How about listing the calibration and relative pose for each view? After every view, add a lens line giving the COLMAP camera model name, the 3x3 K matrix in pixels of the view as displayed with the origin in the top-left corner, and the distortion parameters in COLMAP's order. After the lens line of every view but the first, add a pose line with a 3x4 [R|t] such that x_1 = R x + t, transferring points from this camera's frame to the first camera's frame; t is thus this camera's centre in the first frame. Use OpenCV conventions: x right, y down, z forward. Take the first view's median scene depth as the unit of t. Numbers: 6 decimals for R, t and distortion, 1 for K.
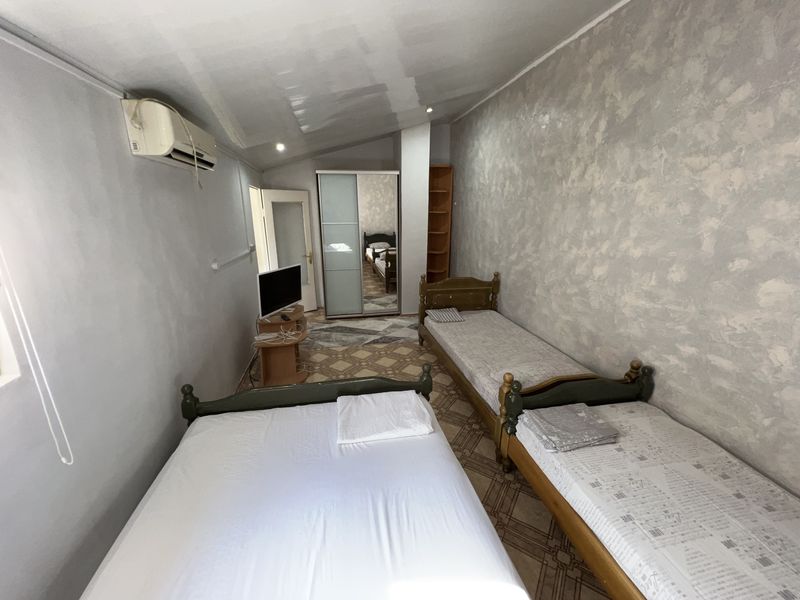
lens RADIAL K [[321.7, 0, 397.9], [0, 321.7, 300.0], [0, 0, 1]] dist [0.000604, -0.000204]
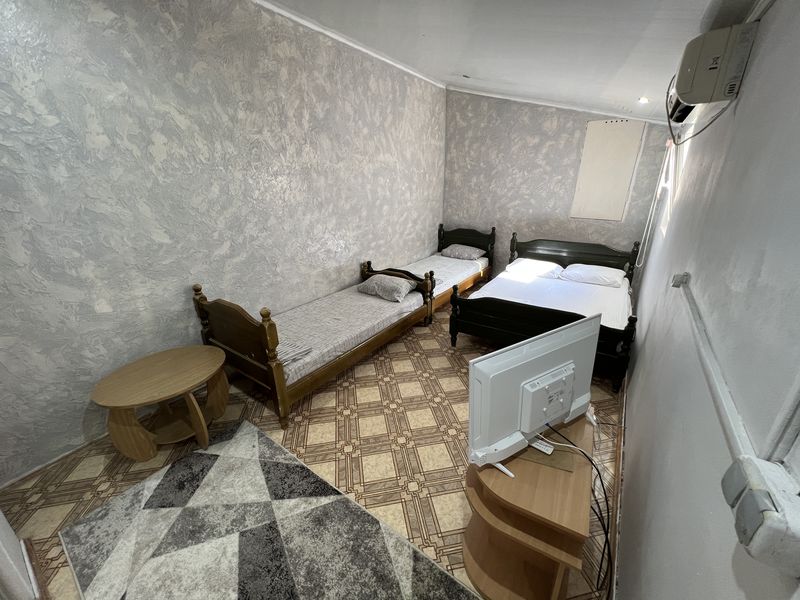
lens RADIAL K [[321.7, 0, 398.7], [0, 321.7, 296.9], [0, 0, 1]] dist [0.000604, -0.000204]
pose [[-0.688444, -0.238114, 0.685089, -0.596199], [0.211168, 0.837846, 0.503410, -0.441753], [-0.693868, 0.491239, -0.526528, 1.567437]]
